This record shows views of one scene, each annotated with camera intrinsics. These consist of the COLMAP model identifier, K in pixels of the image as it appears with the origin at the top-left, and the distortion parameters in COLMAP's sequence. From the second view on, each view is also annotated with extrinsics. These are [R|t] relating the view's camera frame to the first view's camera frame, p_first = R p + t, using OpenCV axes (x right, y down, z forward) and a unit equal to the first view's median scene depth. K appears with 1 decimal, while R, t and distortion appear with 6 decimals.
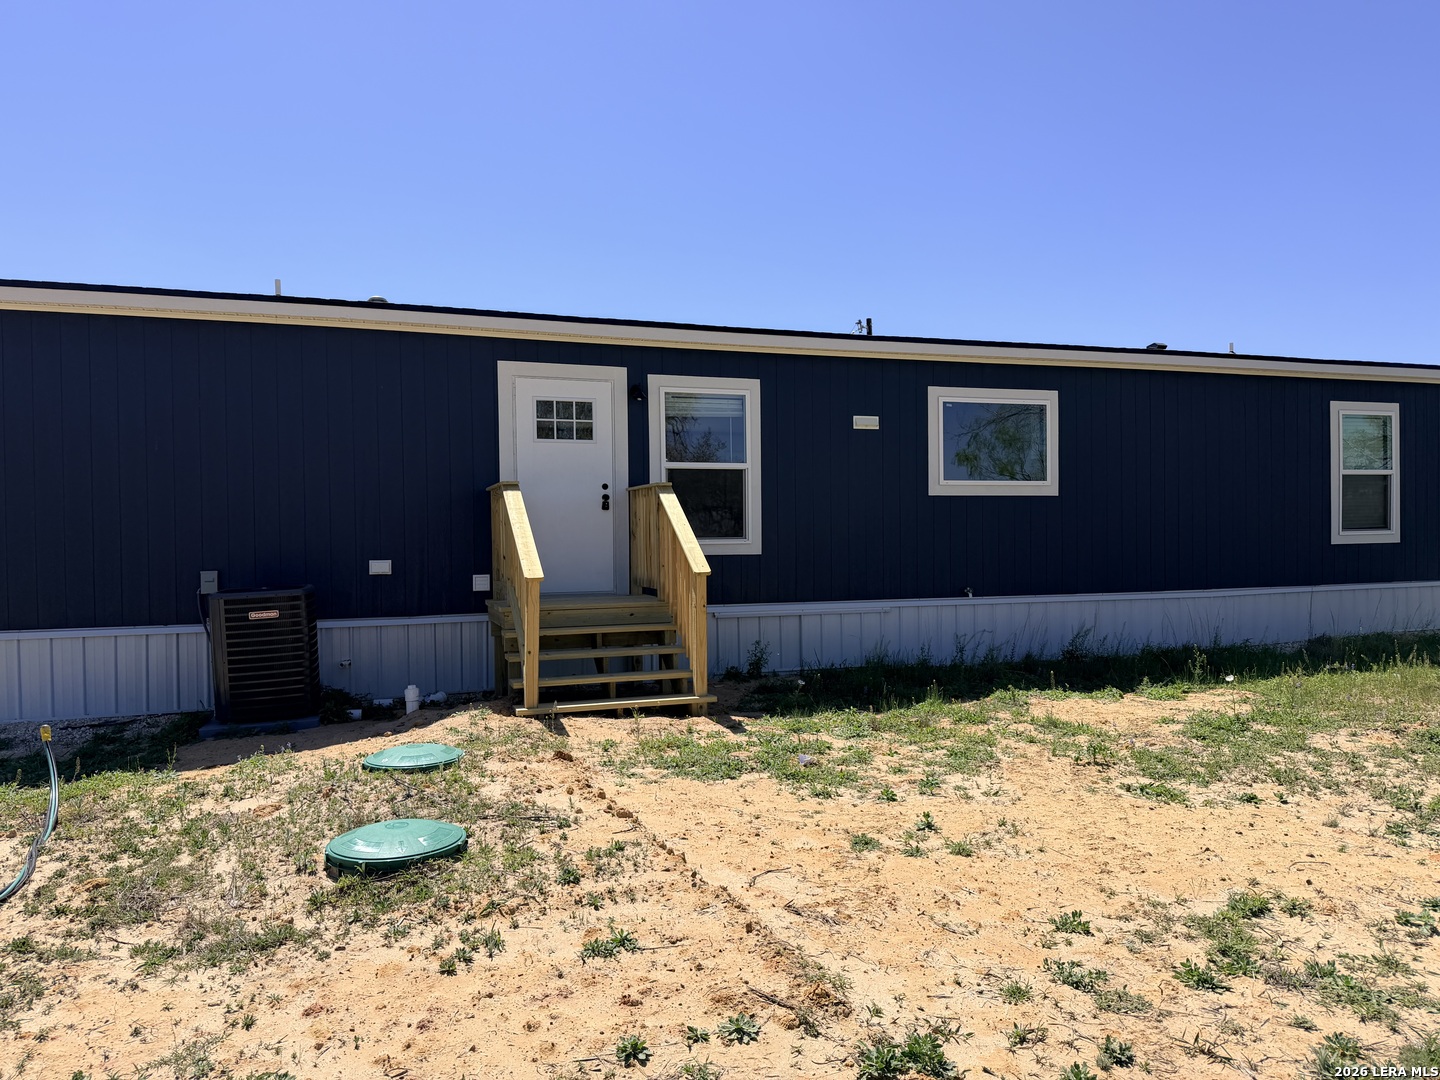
lens RADIAL K [[1023.6, 0, 722.0], [0, 1023.6, 534.9], [0, 0, 1]] dist [0.046377, -0.061434]
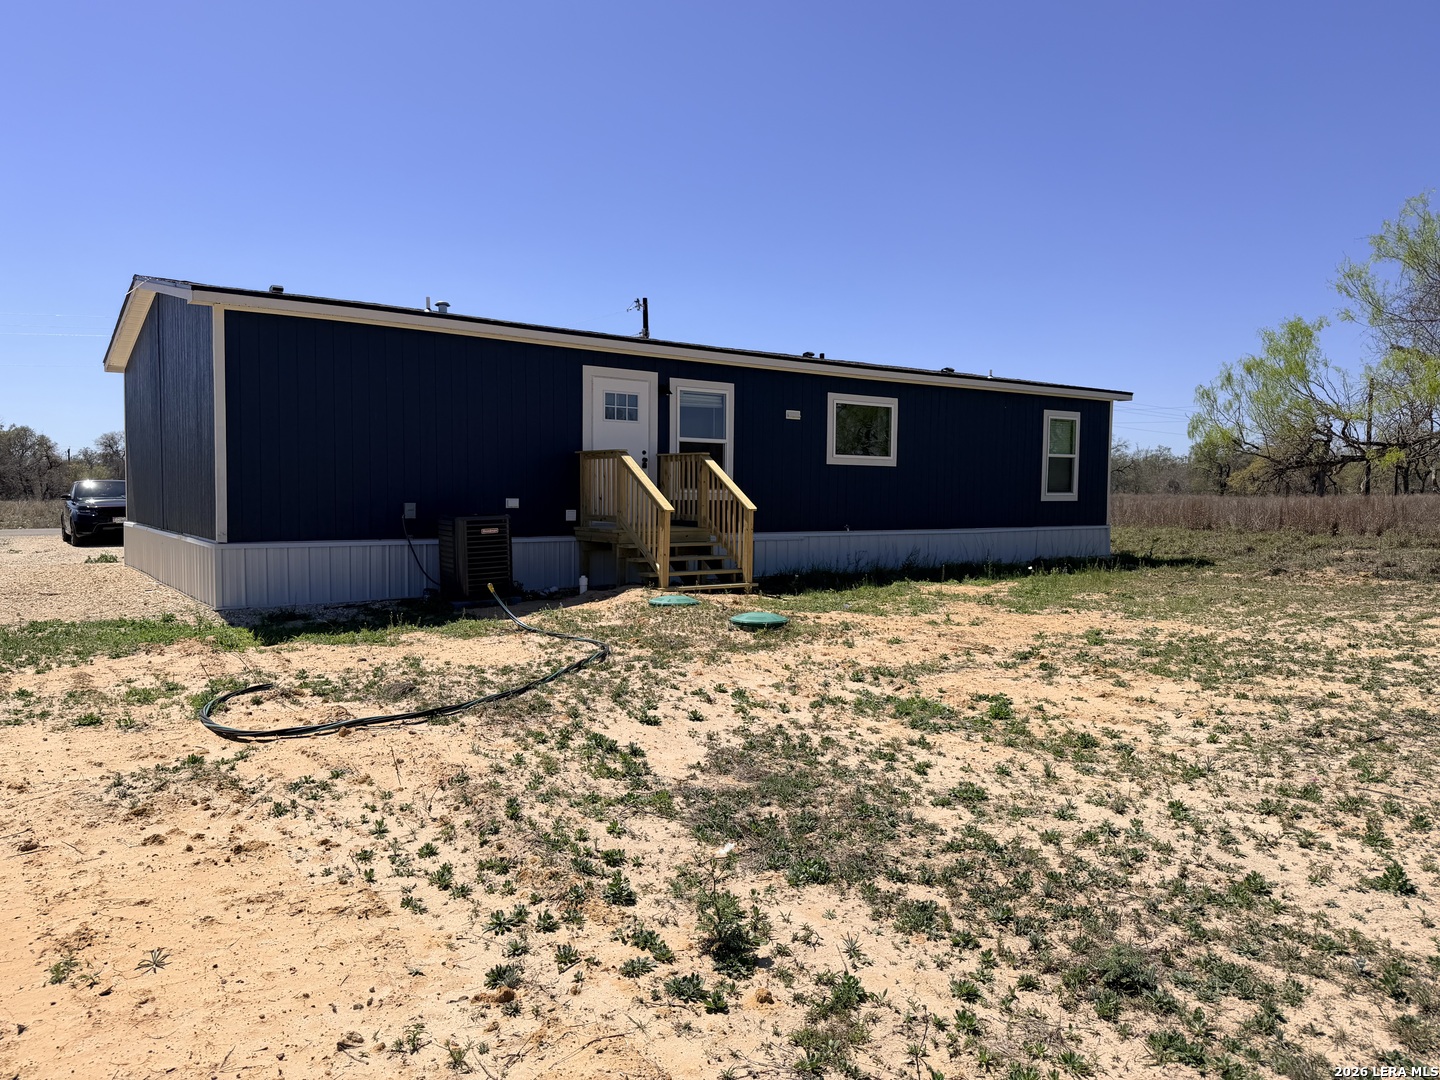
lens RADIAL K [[1023.6, 0, 720.7], [0, 1023.6, 542.1], [0, 0, 1]] dist [0.046377, -0.061434]
pose [[0.952309, 0.007123, 0.305053, -0.455875], [-0.023035, 0.998553, 0.048595, 0.008030], [-0.304266, -0.053304, 0.951095, -0.452648]]
